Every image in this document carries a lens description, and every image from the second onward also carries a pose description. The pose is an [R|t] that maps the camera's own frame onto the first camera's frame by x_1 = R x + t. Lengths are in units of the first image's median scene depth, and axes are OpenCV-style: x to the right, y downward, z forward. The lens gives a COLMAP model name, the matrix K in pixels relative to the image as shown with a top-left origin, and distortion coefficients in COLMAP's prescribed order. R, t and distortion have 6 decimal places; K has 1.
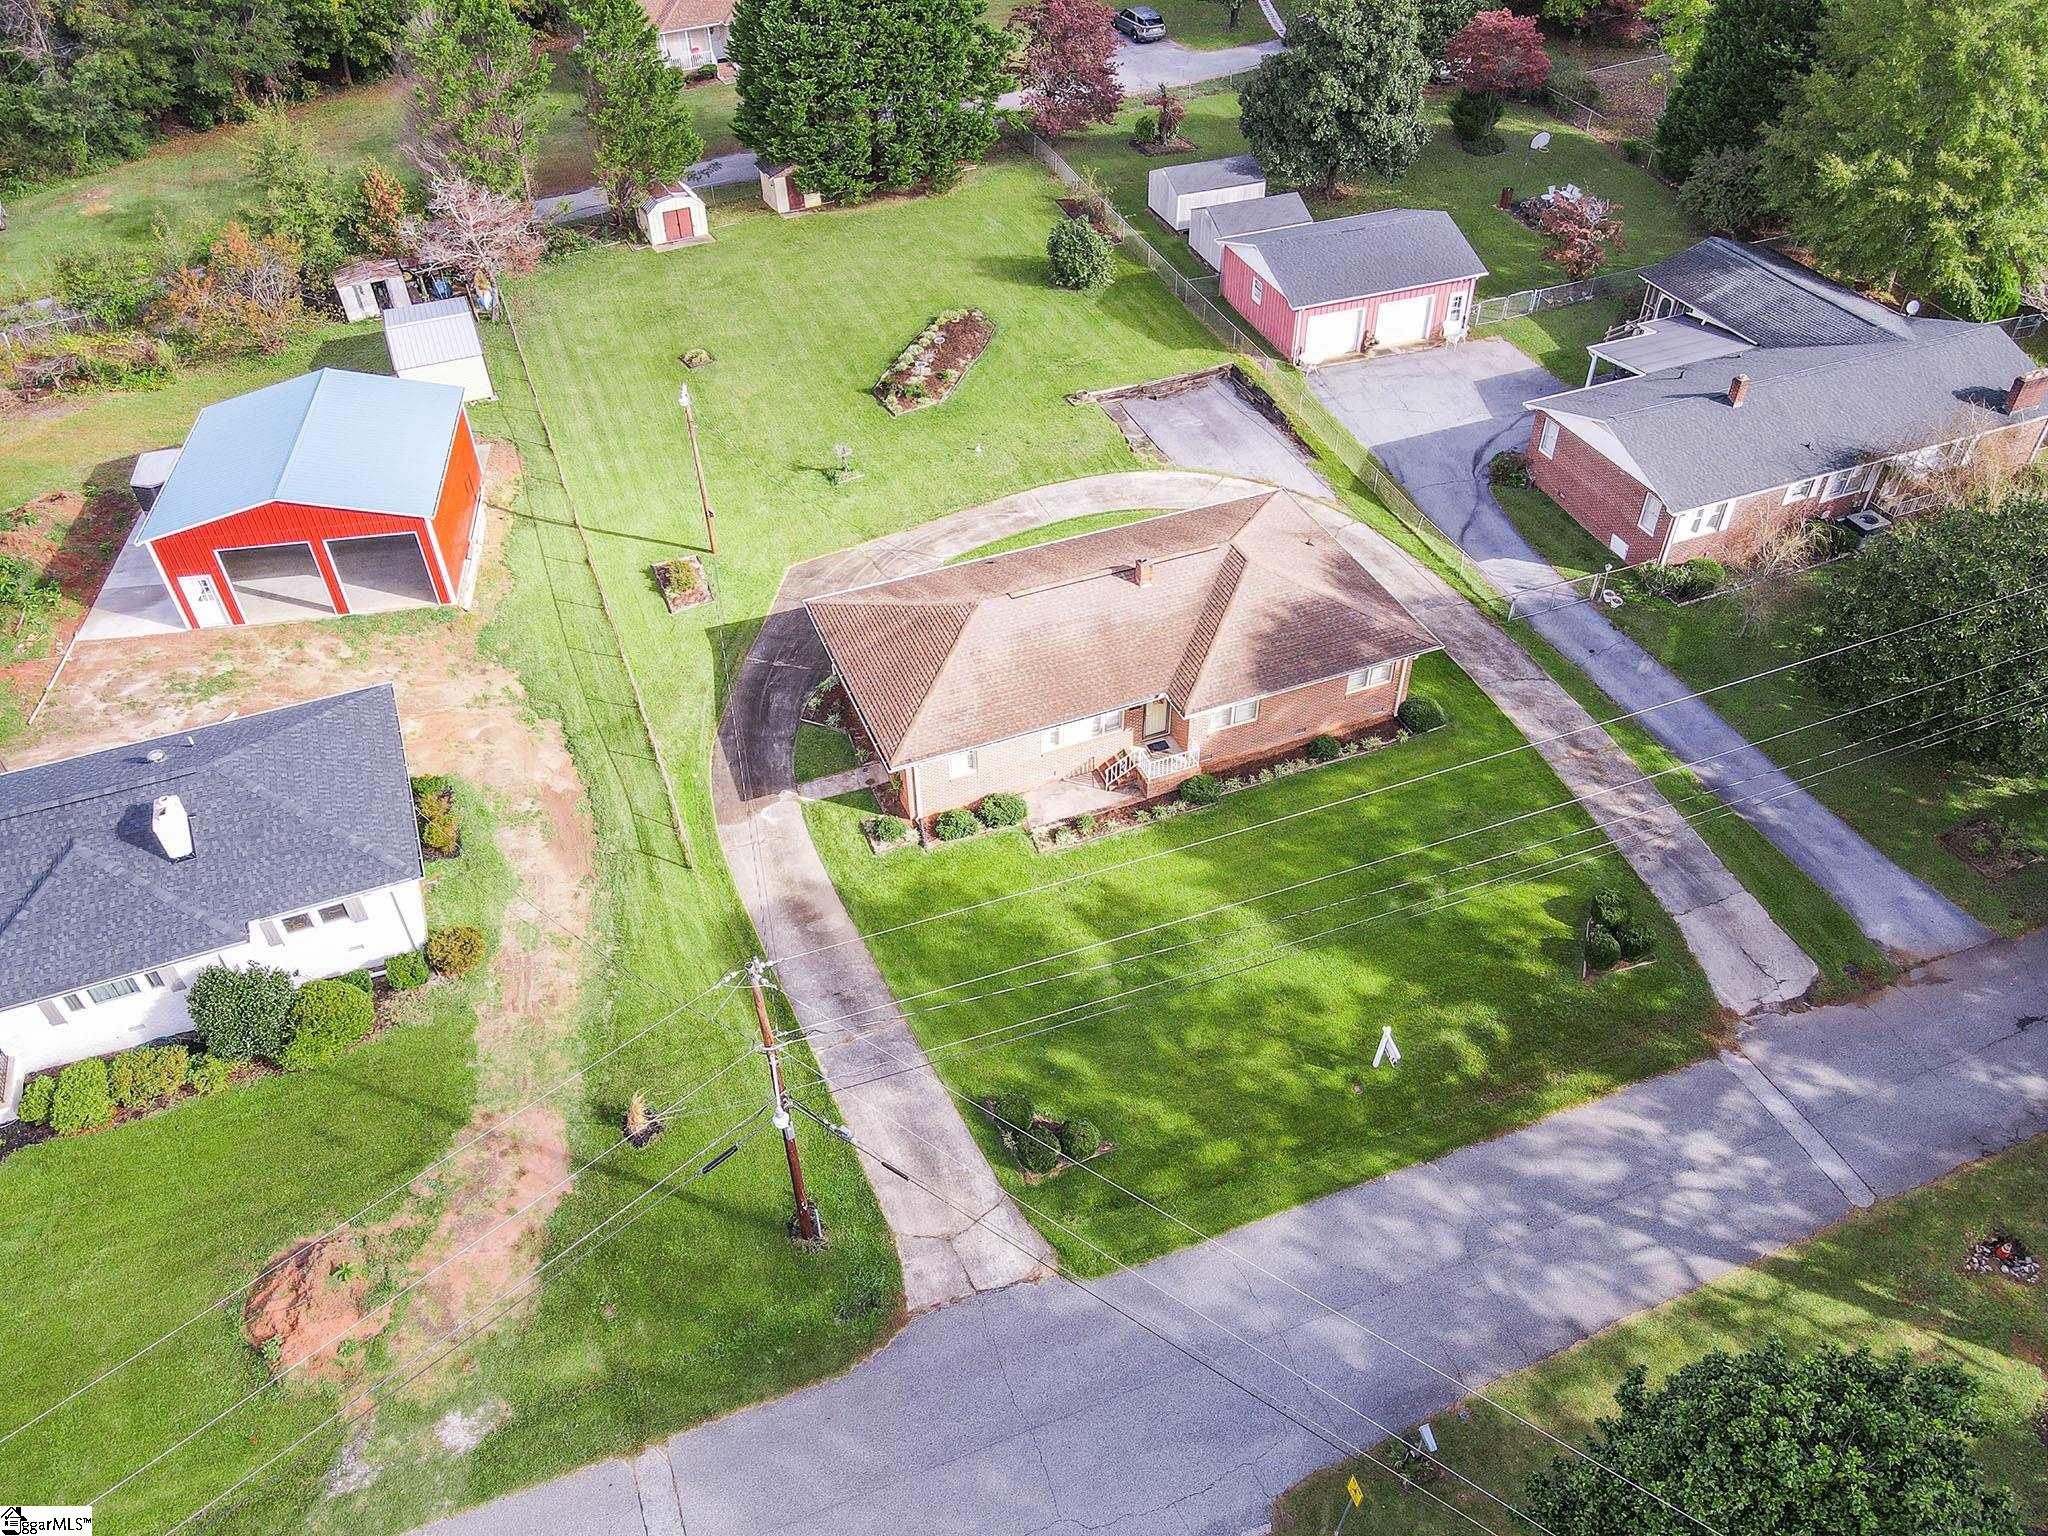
lens RADIAL K [[1486.6, 0, 1022.9], [0, 1486.6, 773.2], [0, 0, 1]] dist [0.014493, 0.005202]
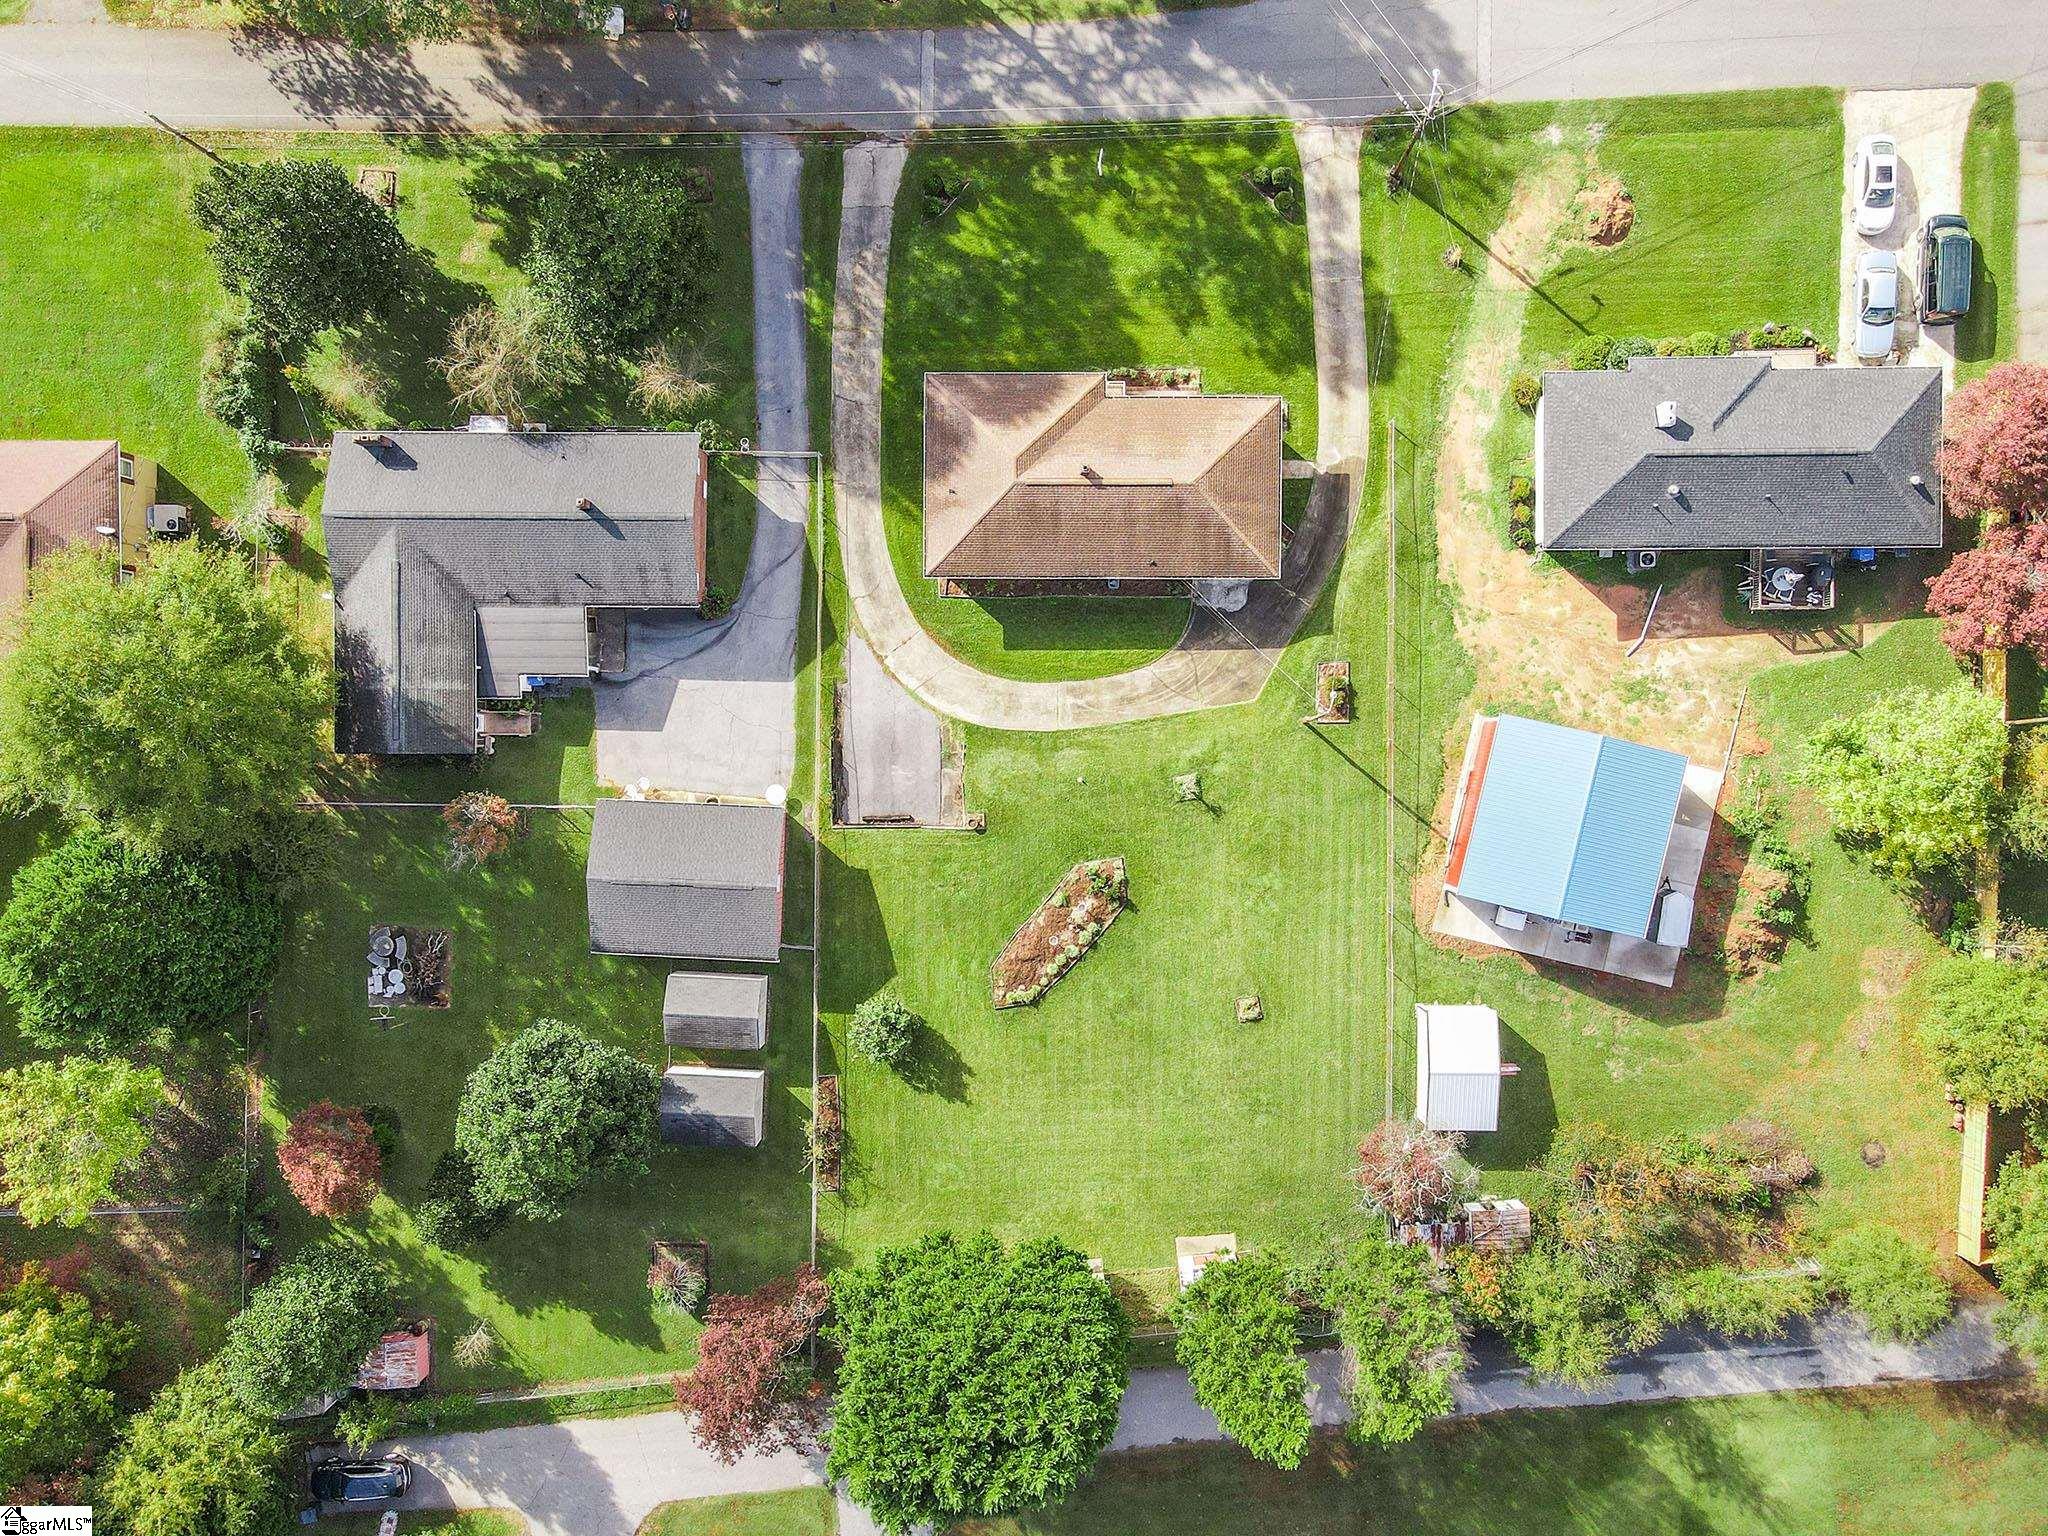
lens RADIAL K [[1486.6, 0, 1026.9], [0, 1486.6, 781.9], [0, 0, 1]] dist [0.014493, 0.005202]
pose [[-0.924845, -0.379367, 0.027235, -0.031246], [0.280659, -0.632373, 0.722035, -1.560175], [-0.256694, 0.675414, 0.691320, 0.166006]]
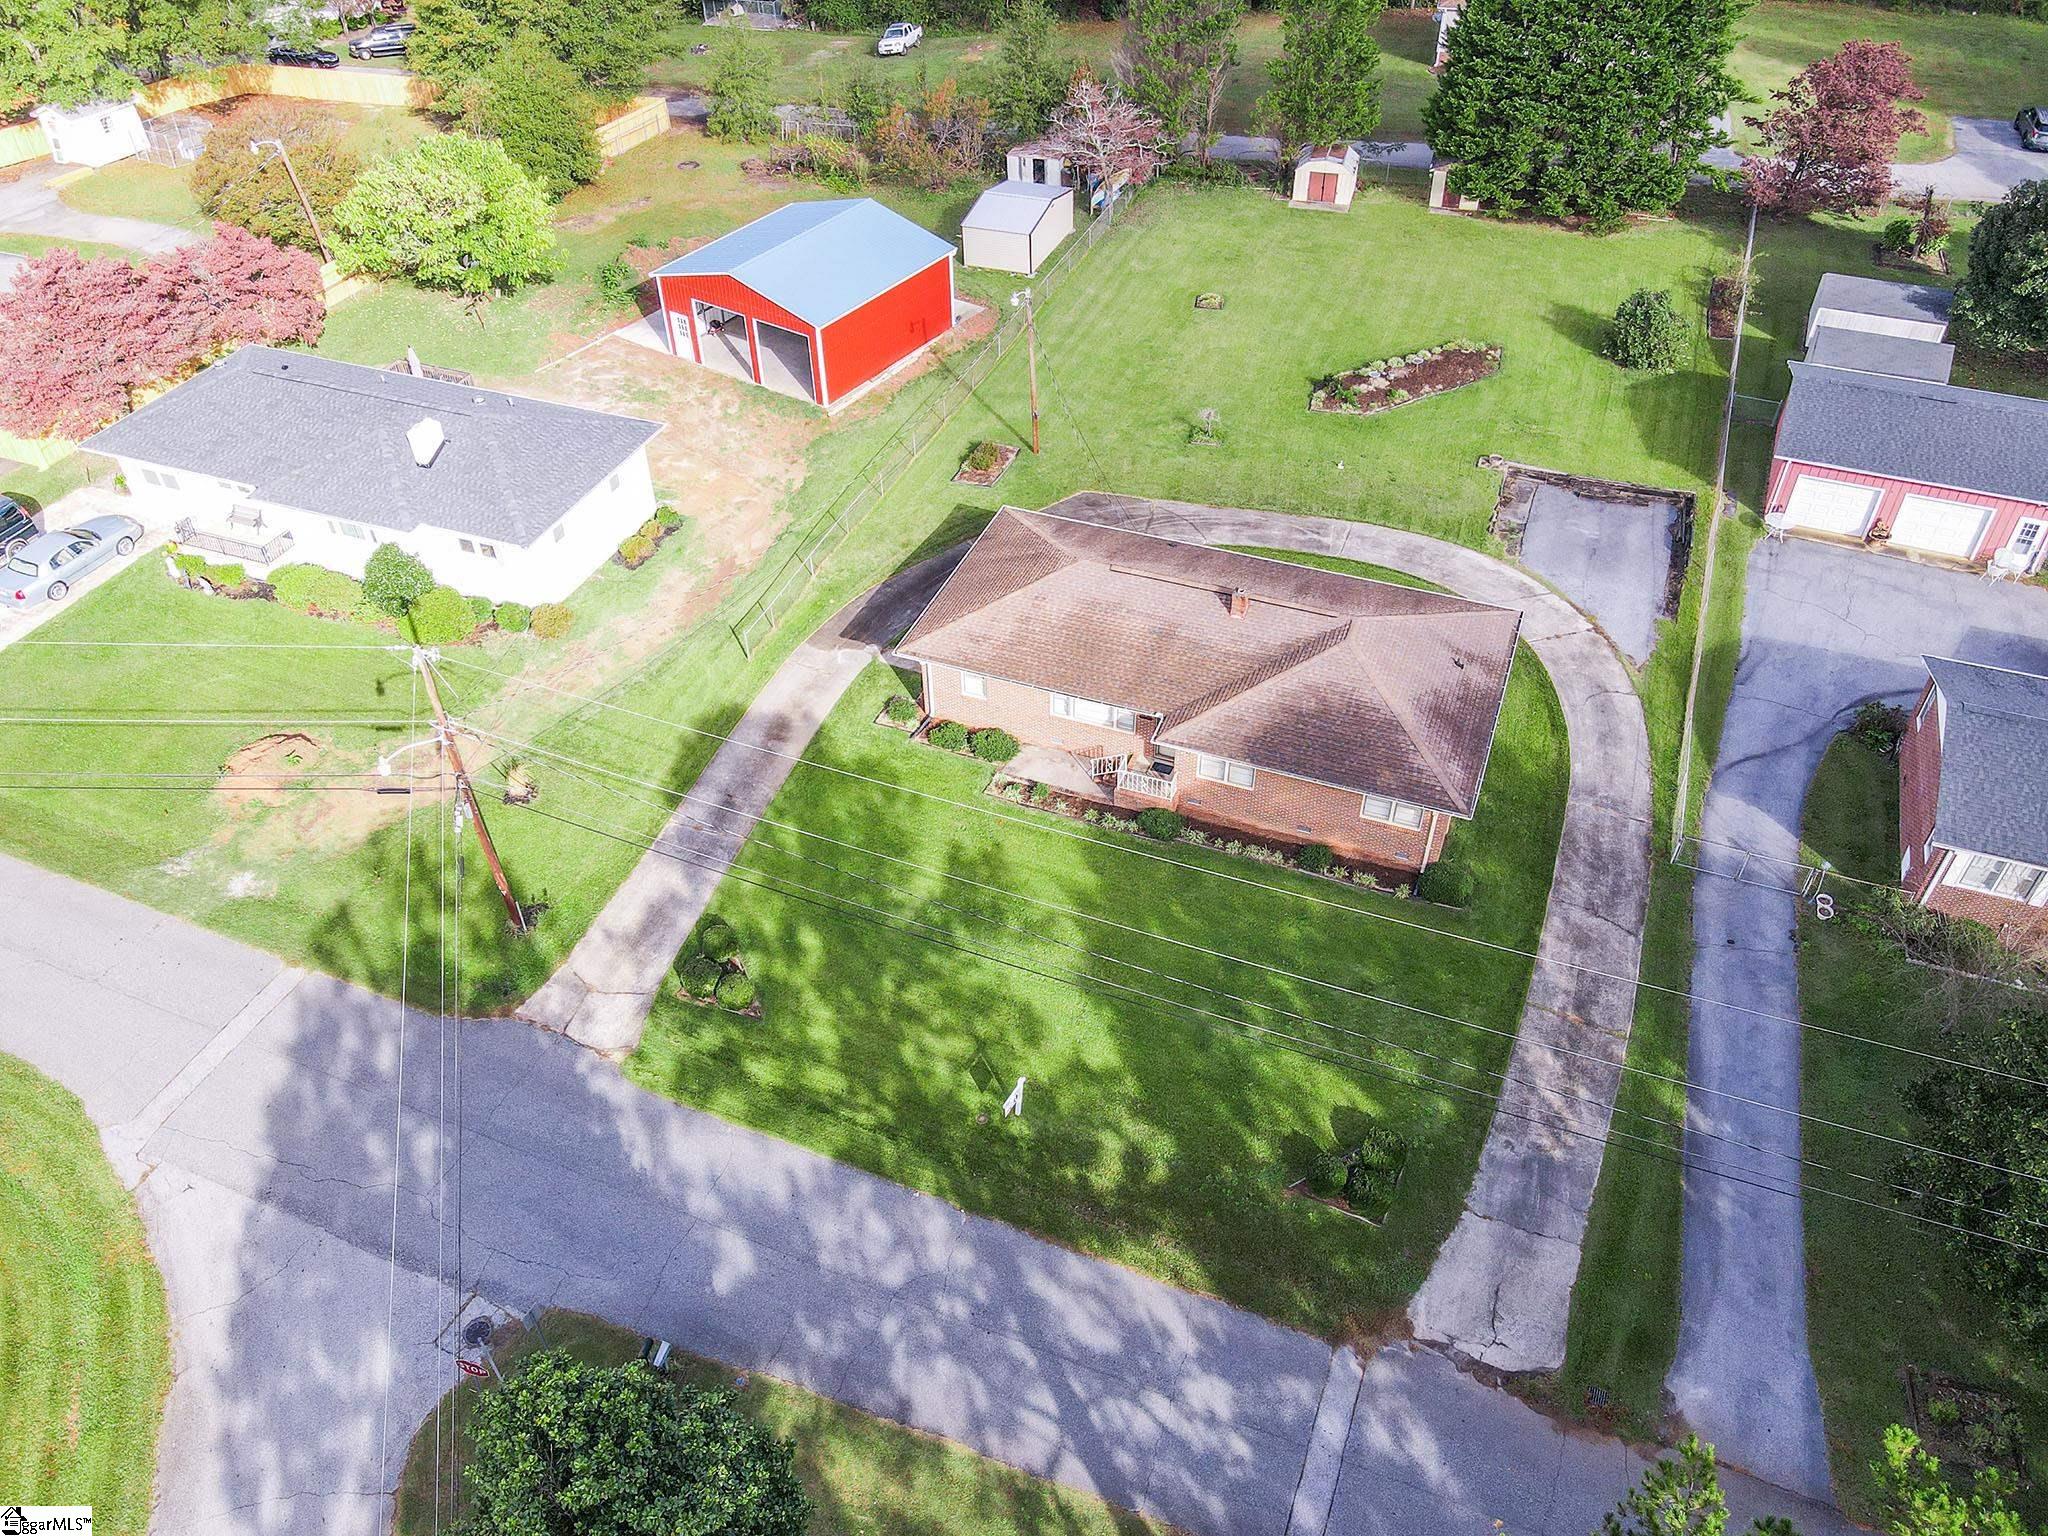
lens RADIAL K [[1486.6, 0, 1031.3], [0, 1486.6, 774.3], [0, 0, 1]] dist [0.014493, 0.005202]
pose [[0.726390, 0.462866, -0.508048, 0.548346], [-0.457304, 0.877332, 0.145471, -0.121999], [0.513060, 0.126663, 0.848956, 0.136755]]
